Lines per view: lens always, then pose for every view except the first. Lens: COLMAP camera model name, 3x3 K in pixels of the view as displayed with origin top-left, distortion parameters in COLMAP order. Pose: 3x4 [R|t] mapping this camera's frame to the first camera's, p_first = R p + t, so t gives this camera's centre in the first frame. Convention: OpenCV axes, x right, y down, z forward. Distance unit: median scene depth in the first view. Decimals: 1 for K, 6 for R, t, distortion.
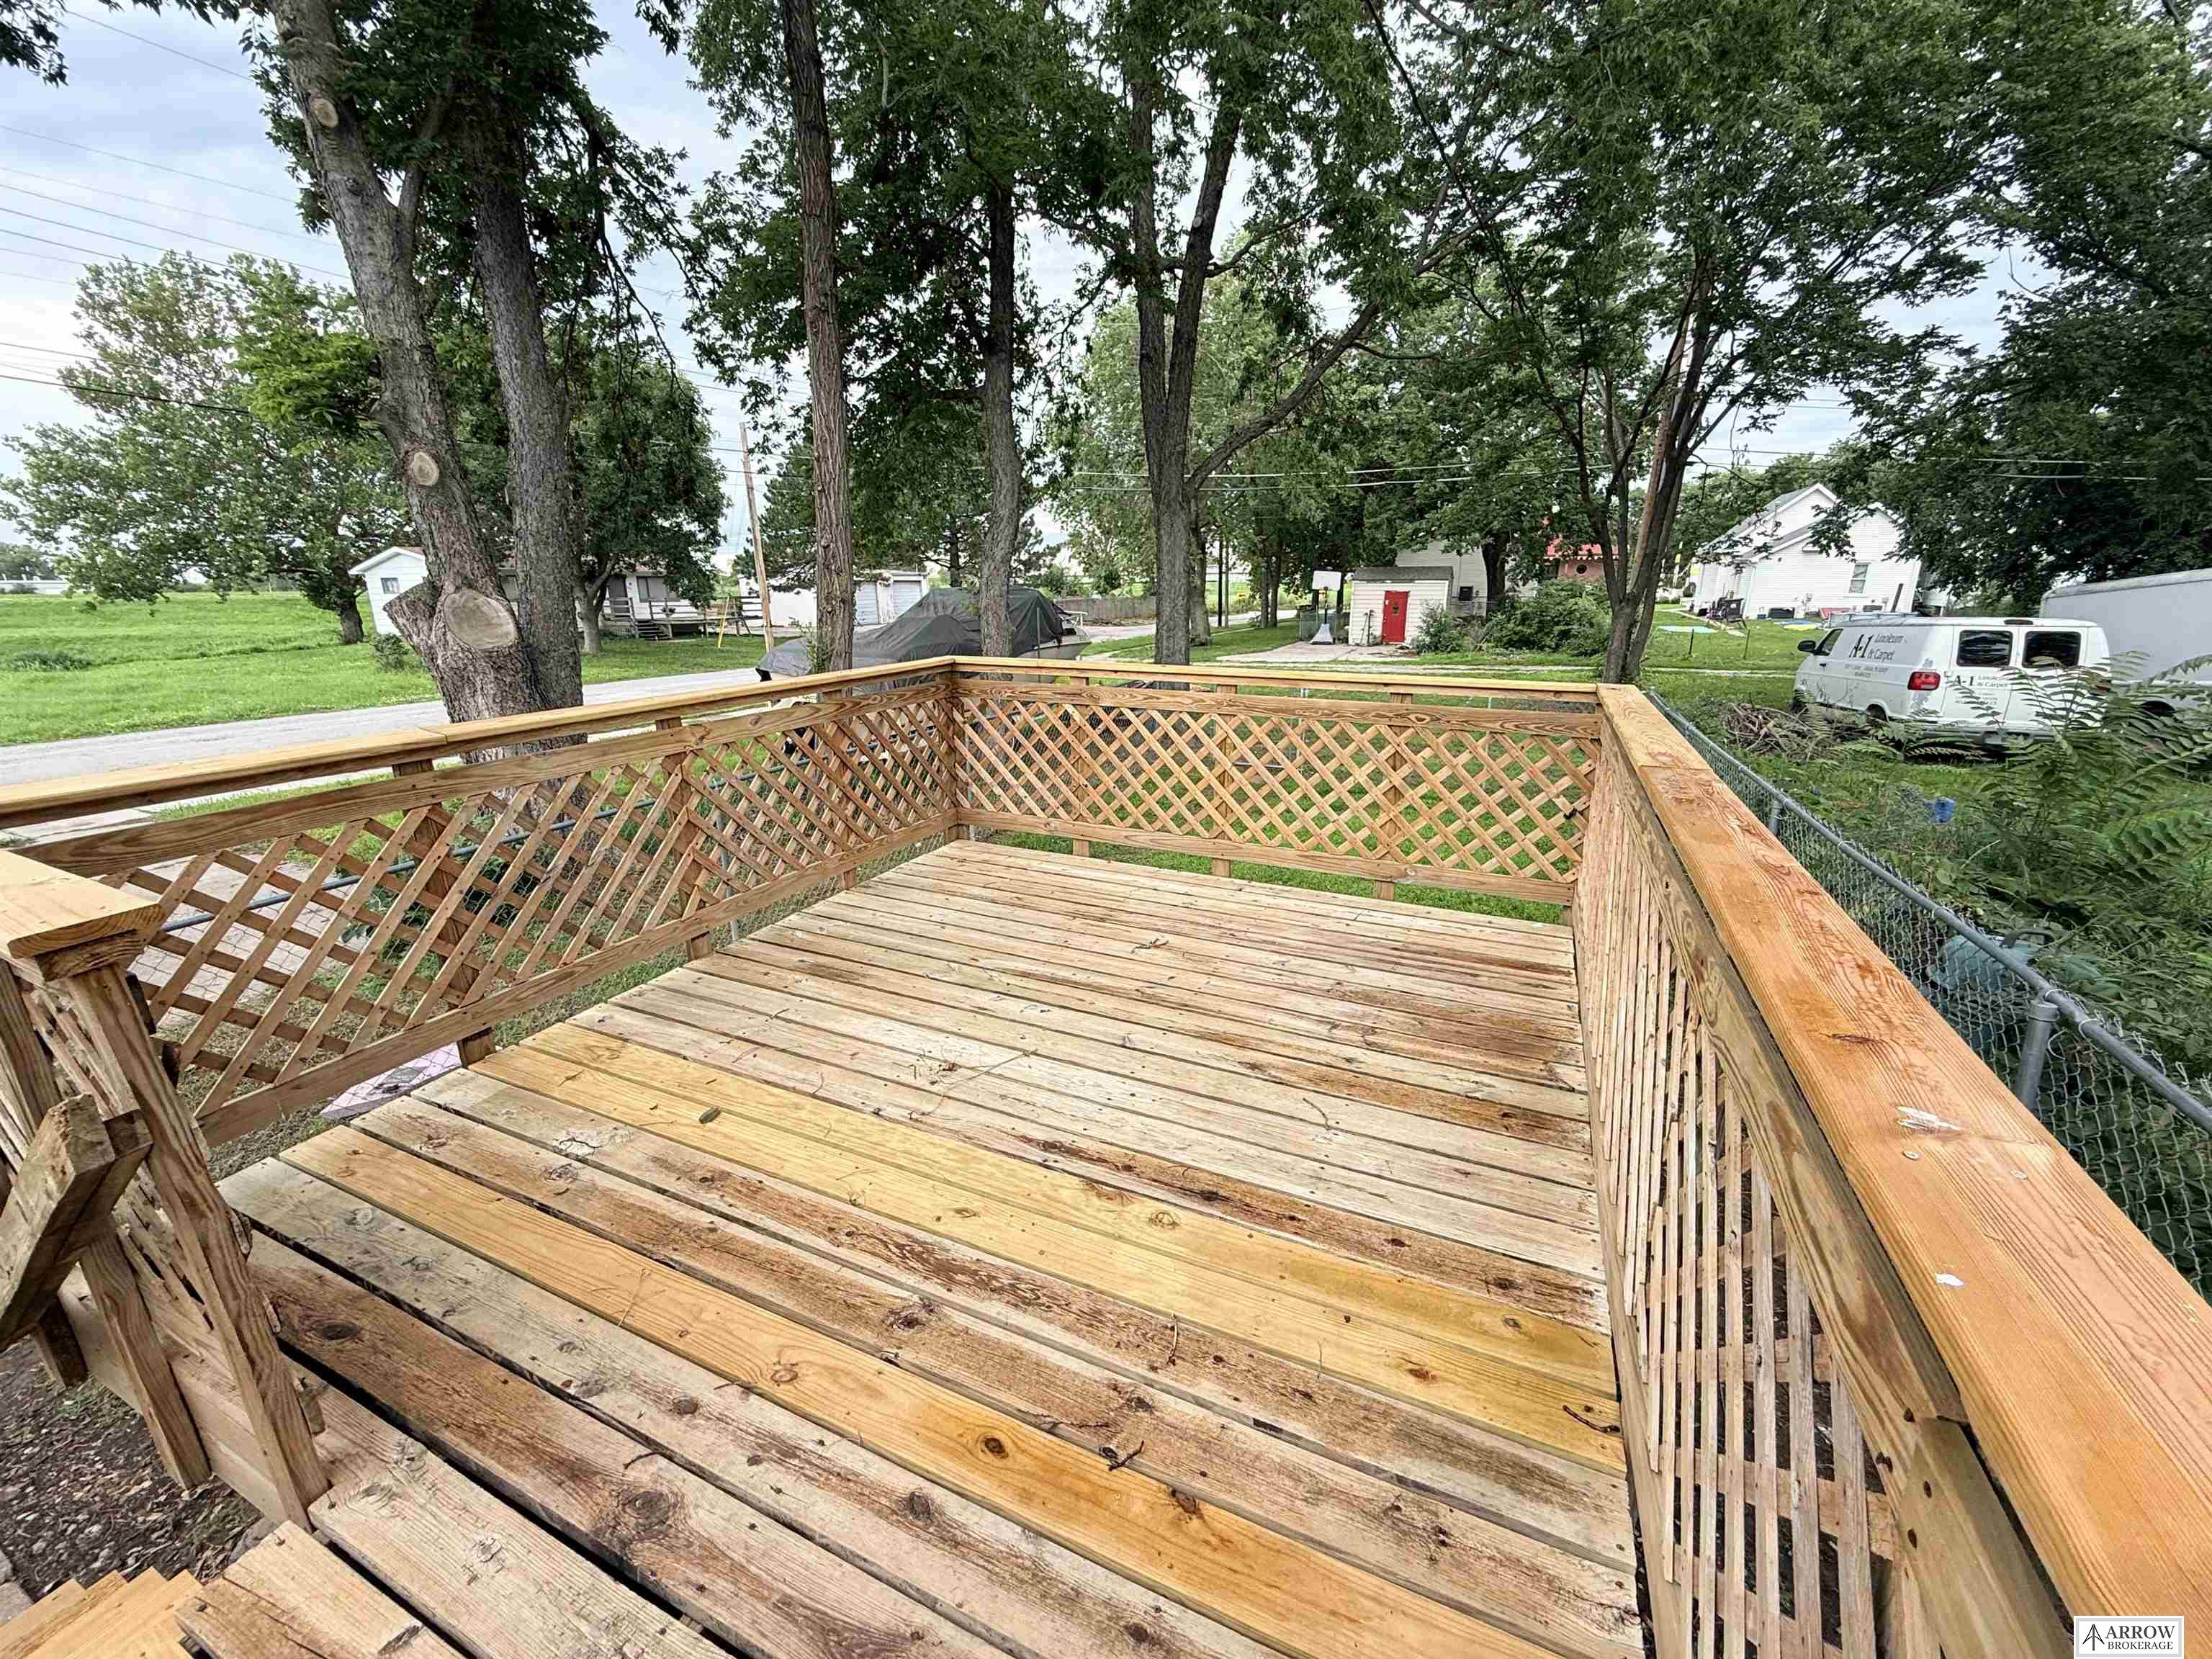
lens RADIAL K [[894.1, 0, 1071.3], [0, 894.1, 794.8], [0, 0, 1]] dist [-0.000842, 0.001122]
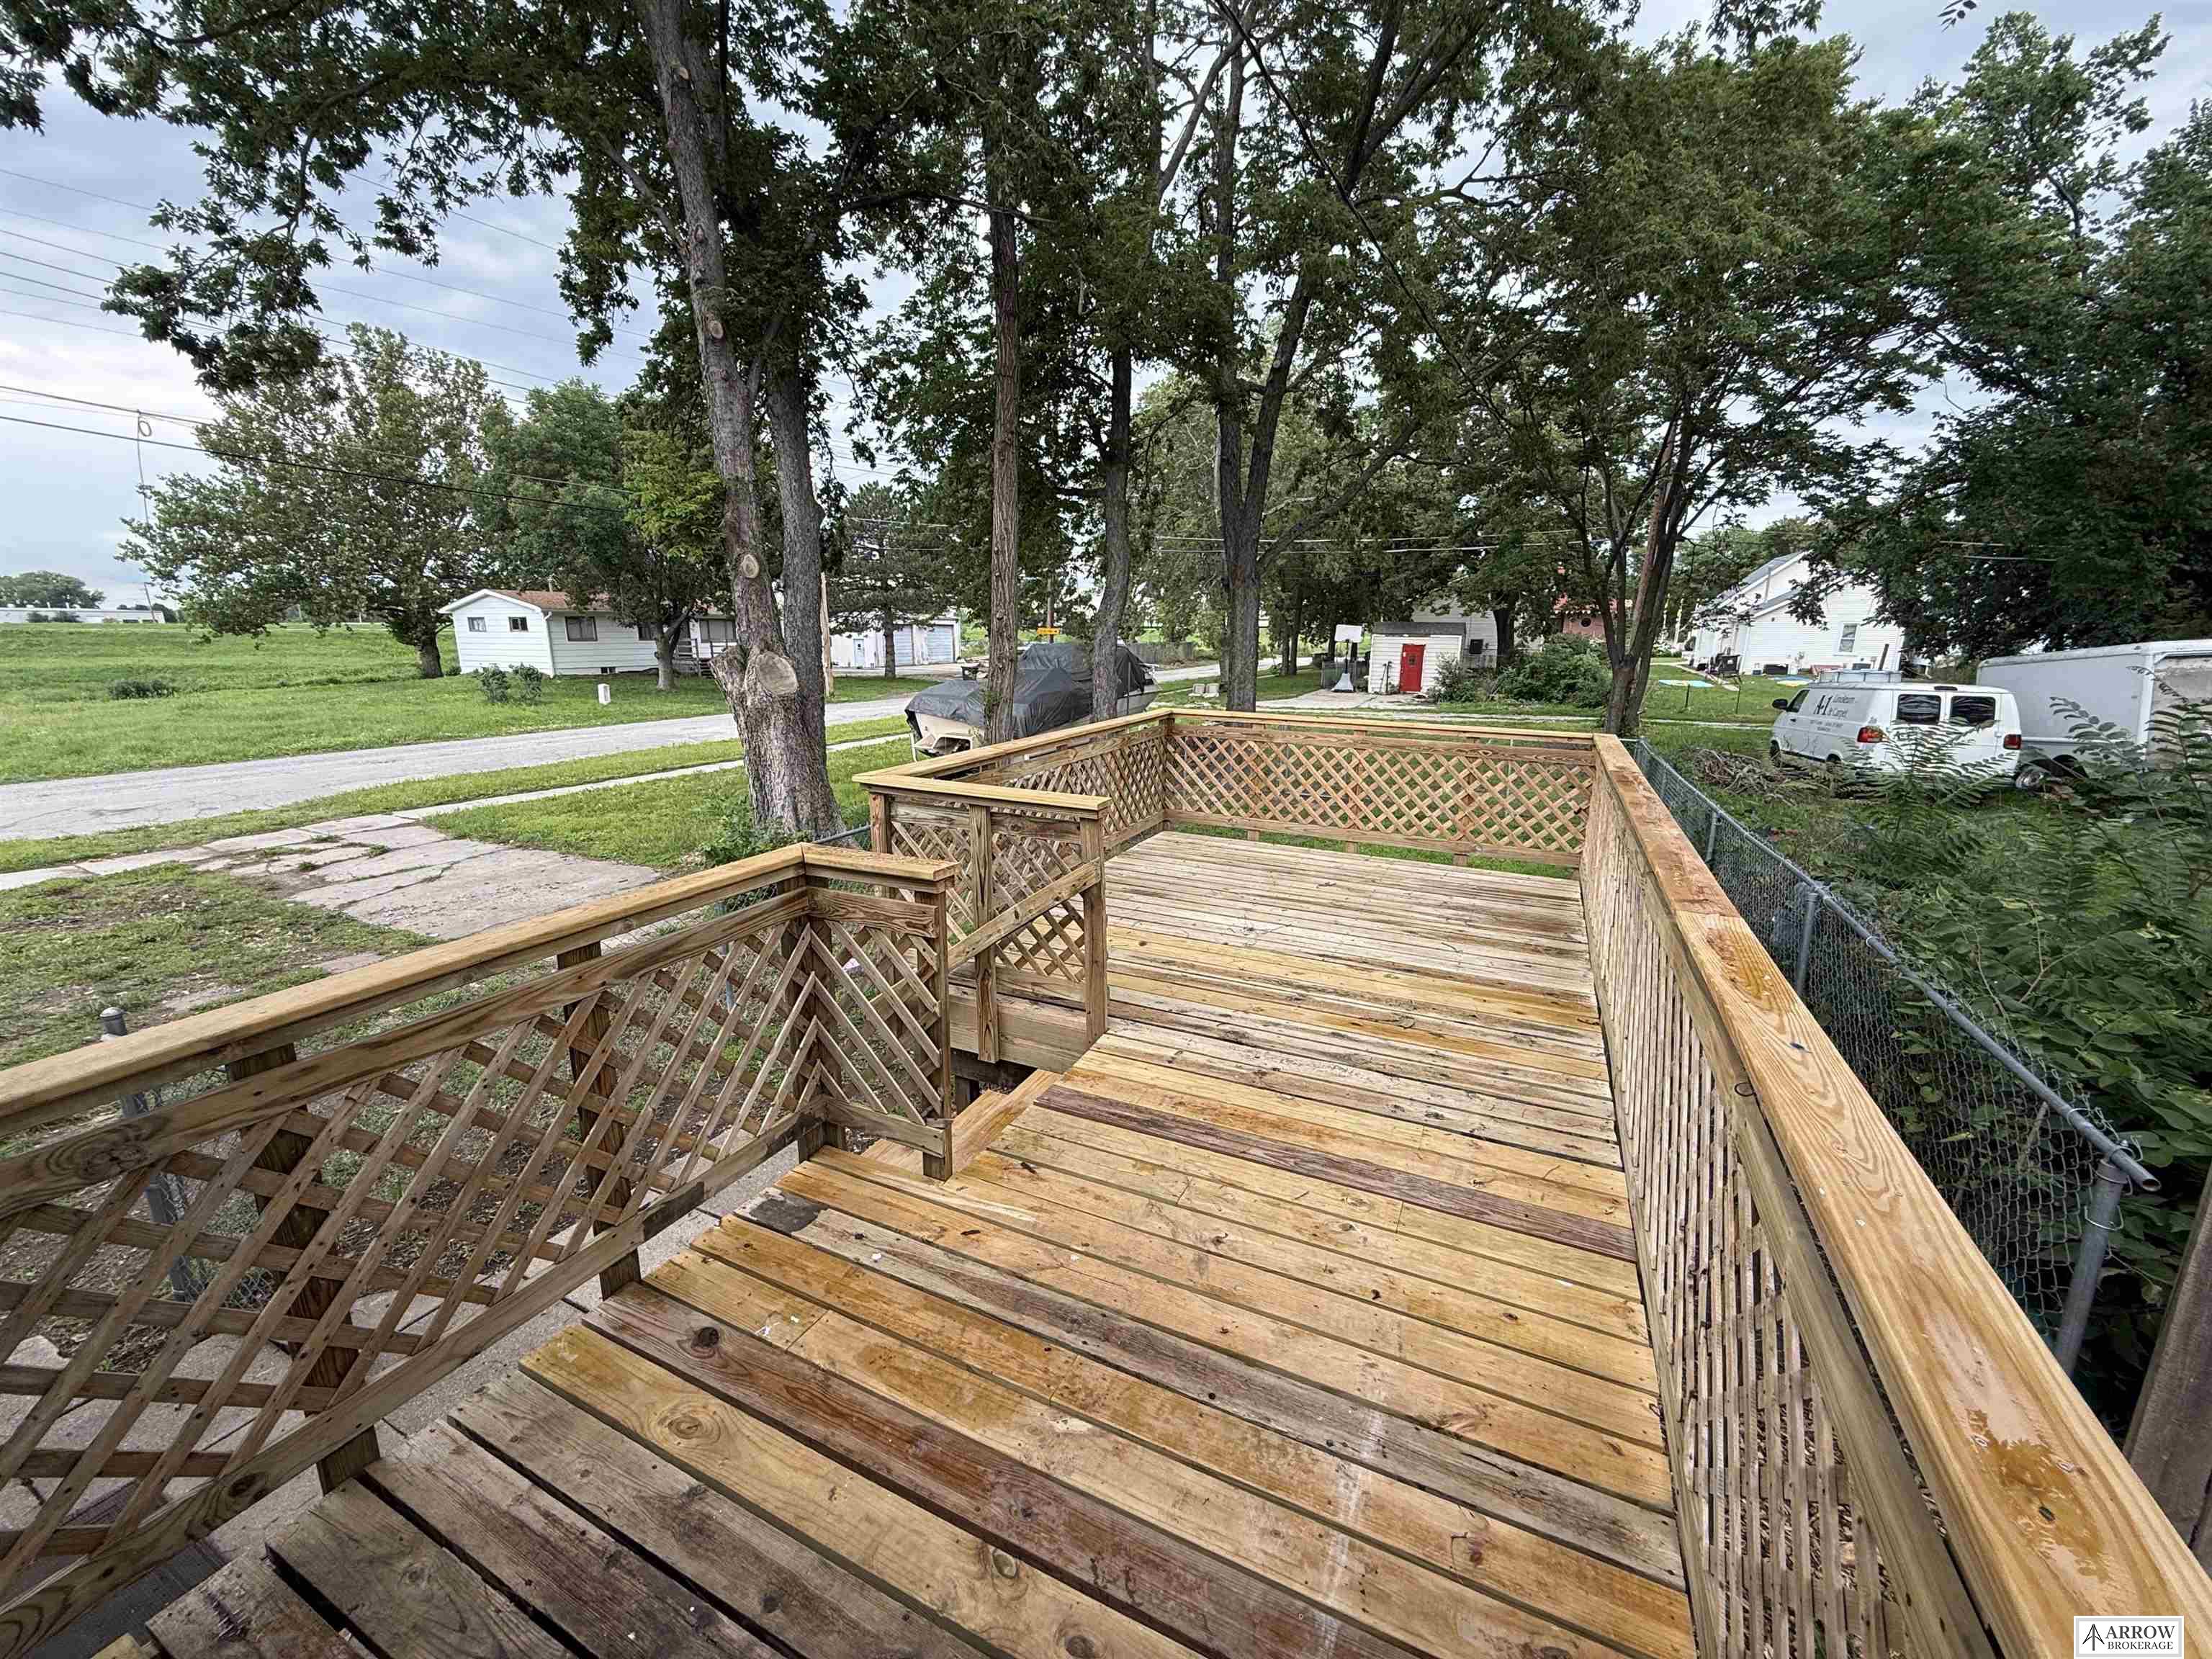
lens RADIAL K [[894.1, 0, 1065.5], [0, 894.1, 795.9], [0, 0, 1]] dist [-0.000842, 0.001122]
pose [[0.999802, 0.017000, -0.010333, -0.104336], [-0.017433, 0.998906, -0.043394, 0.022567], [0.009584, 0.043566, 0.999005, -0.185433]]
